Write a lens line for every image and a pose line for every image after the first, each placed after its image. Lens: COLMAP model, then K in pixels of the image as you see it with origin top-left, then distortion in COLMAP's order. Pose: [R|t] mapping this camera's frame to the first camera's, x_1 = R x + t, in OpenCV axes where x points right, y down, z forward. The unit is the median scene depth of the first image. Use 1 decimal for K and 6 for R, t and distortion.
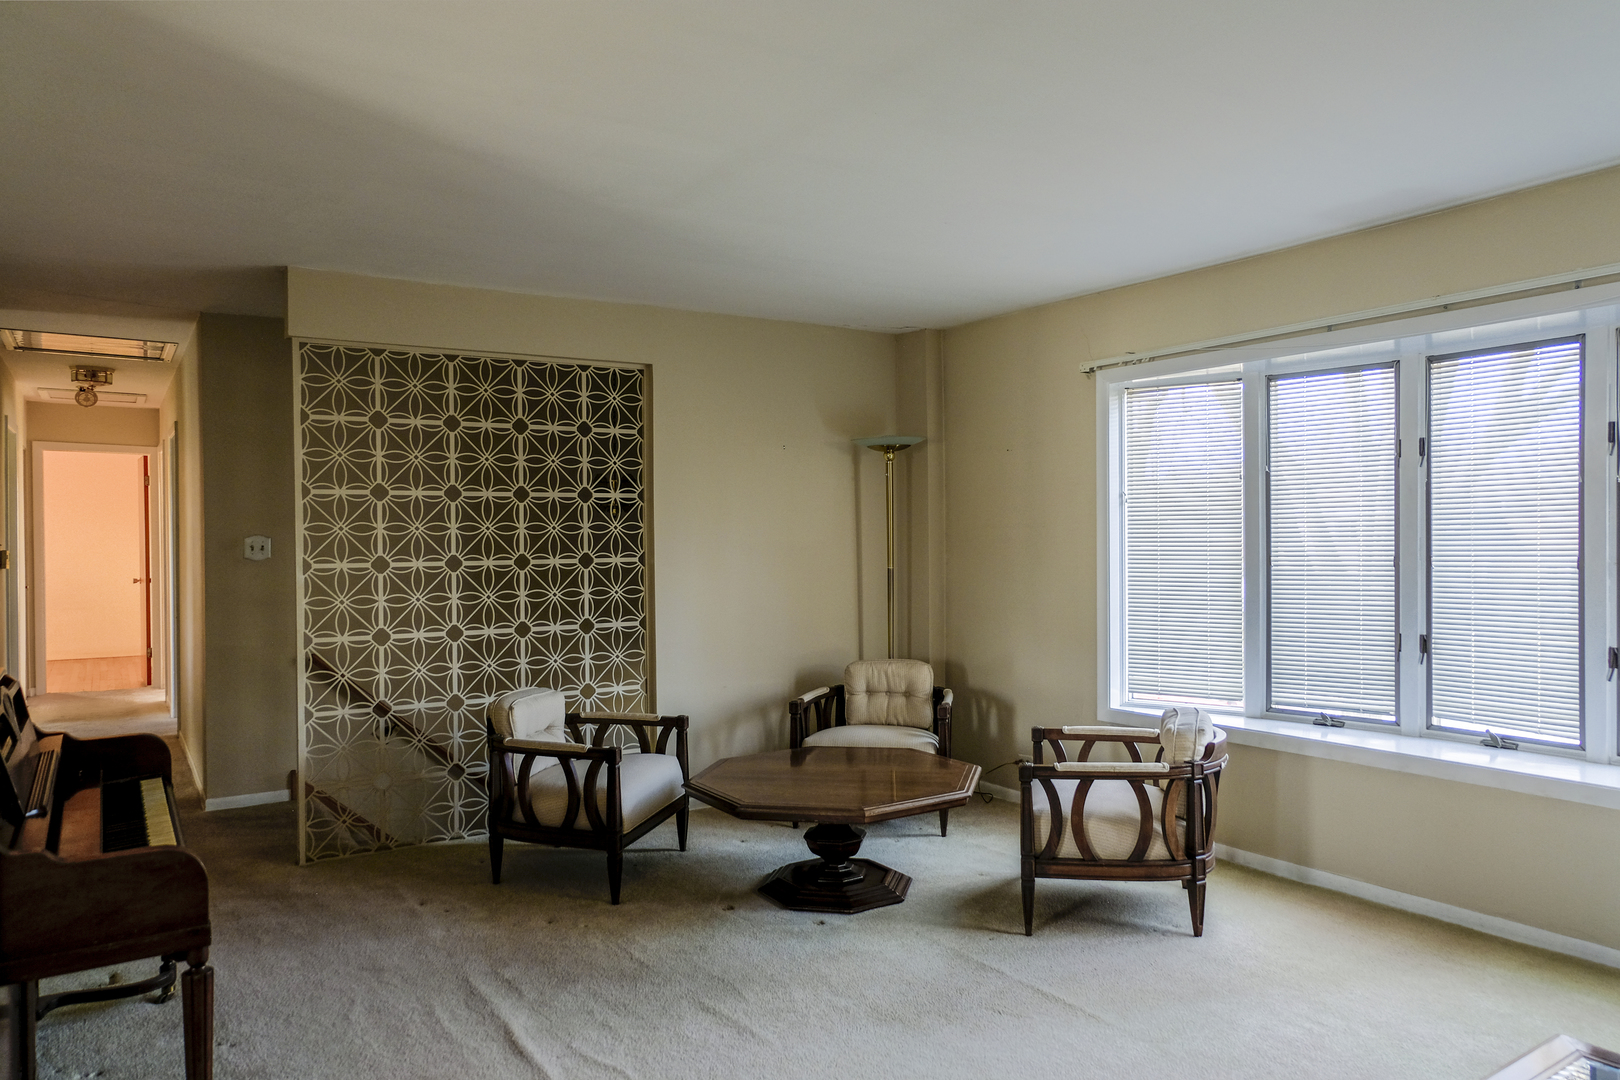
lens RADIAL K [[1097.9, 0, 802.4], [0, 1097.9, 543.7], [0, 0, 1]] dist [0.008024, 0.012736]
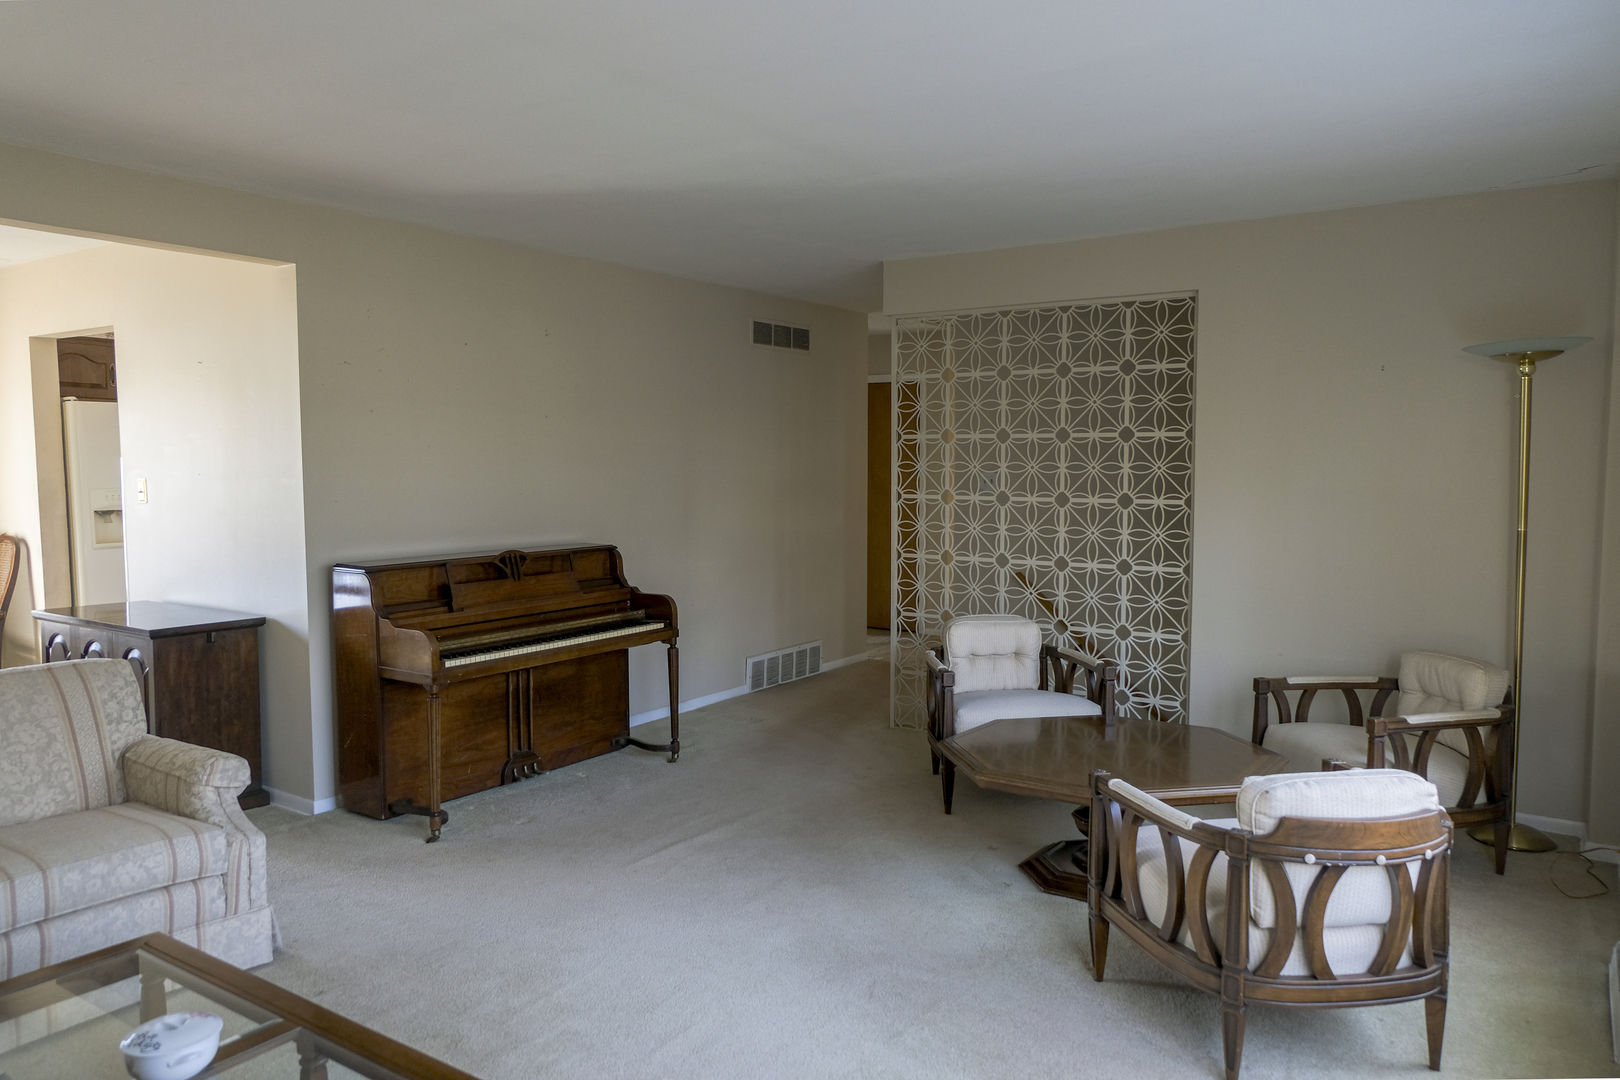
lens RADIAL K [[1097.9, 0, 860.7], [0, 1097.9, 535.5], [0, 0, 1]] dist [0.008024, 0.012736]
pose [[0.445172, 0.063548, -0.893188, 0.574516], [-0.021556, 0.997950, 0.060258, -0.008135], [0.895186, -0.007572, 0.445629, 0.341299]]
